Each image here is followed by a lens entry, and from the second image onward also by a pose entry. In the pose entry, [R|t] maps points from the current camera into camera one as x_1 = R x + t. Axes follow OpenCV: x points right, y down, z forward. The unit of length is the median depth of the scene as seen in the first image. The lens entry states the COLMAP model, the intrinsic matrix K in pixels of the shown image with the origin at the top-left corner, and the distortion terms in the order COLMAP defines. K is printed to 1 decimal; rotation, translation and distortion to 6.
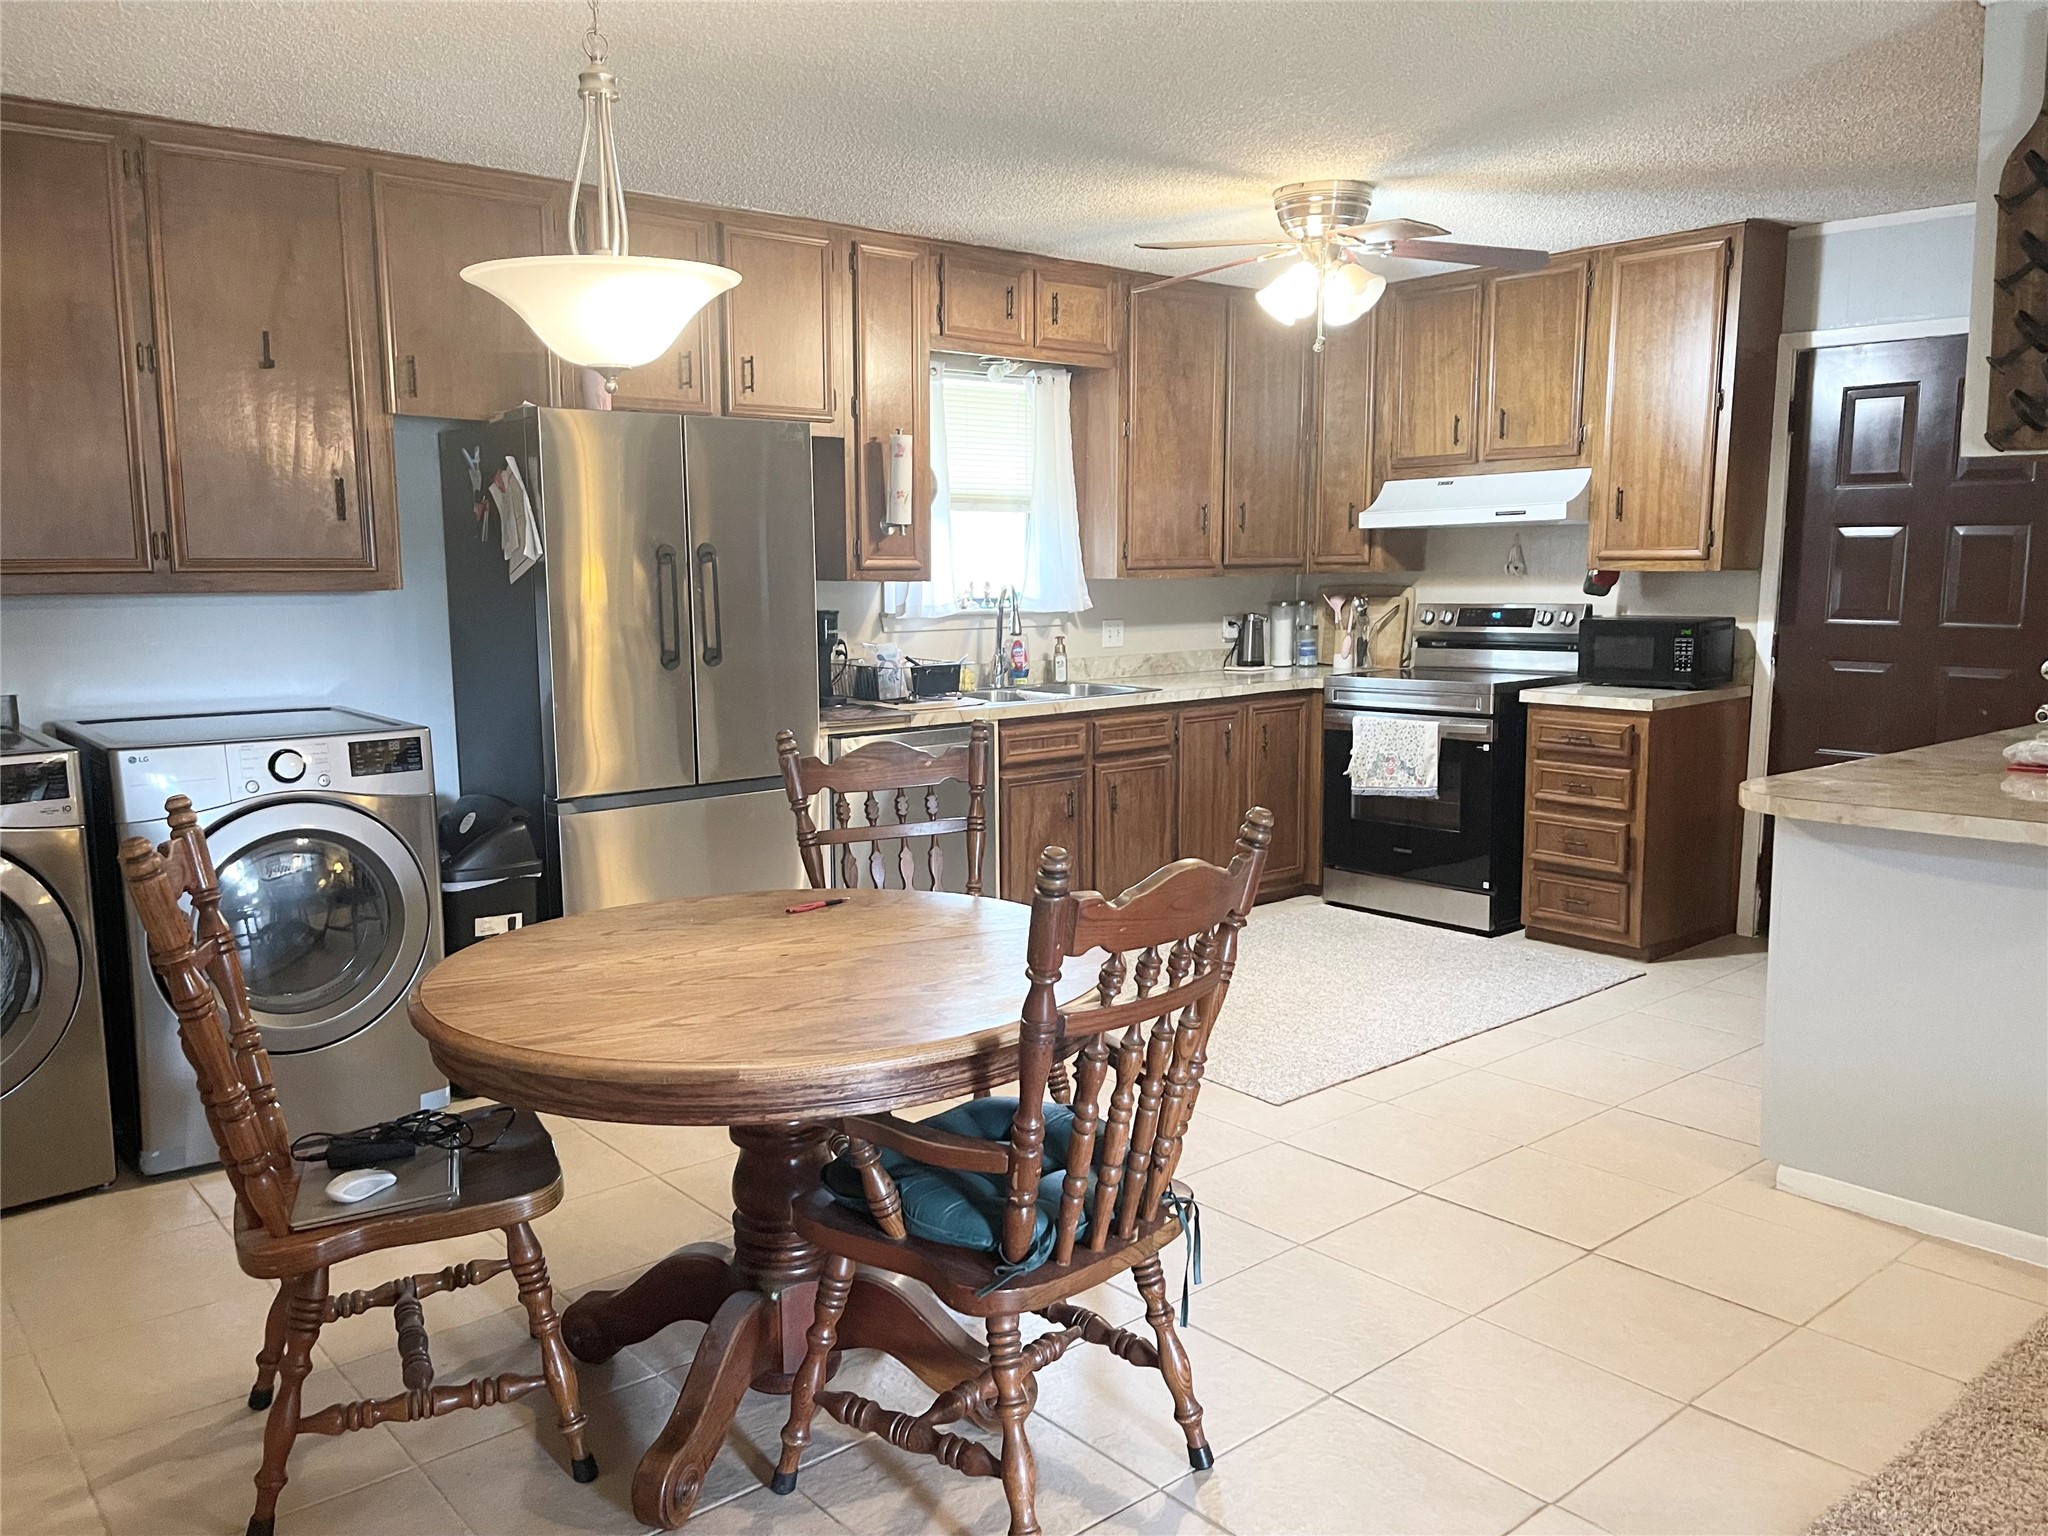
lens RADIAL K [[1553.4, 0, 1026.8], [0, 1553.4, 786.6], [0, 0, 1]] dist [0.058792, -0.068670]
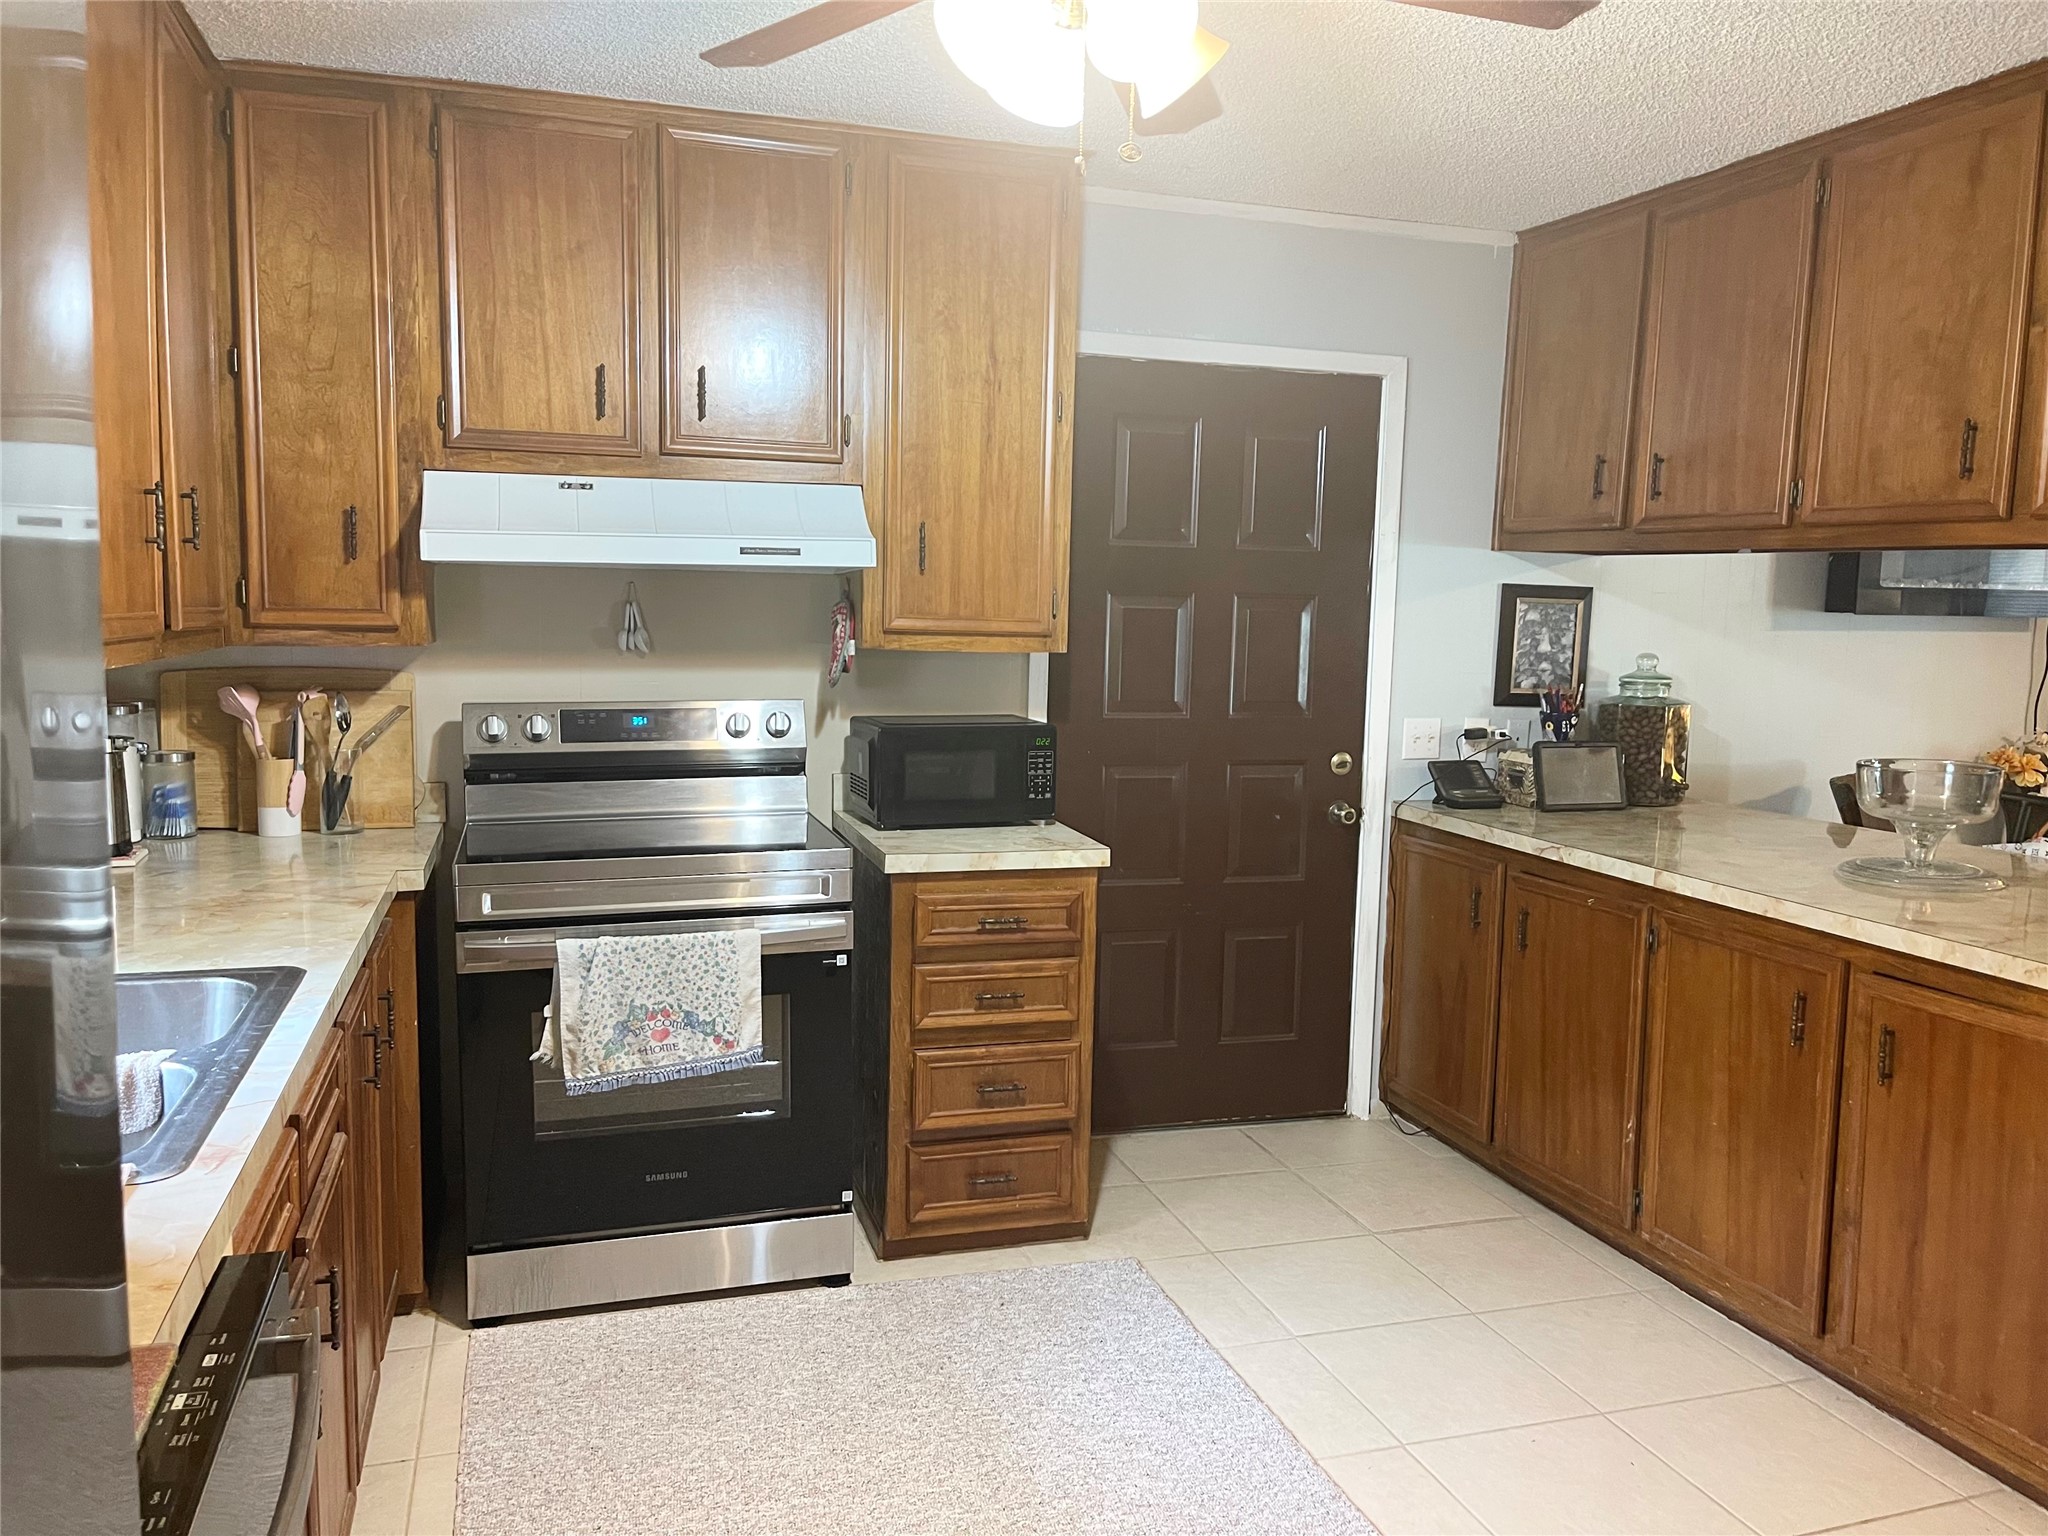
lens RADIAL K [[1553.4, 0, 1026.8], [0, 1553.4, 786.6], [0, 0, 1]] dist [0.058792, -0.068670]
pose [[0.390056, -0.091881, 0.916195, -0.194451], [0.111151, 0.992431, 0.052206, -0.109729], [-0.914058, 0.081473, 0.397317, 0.703450]]
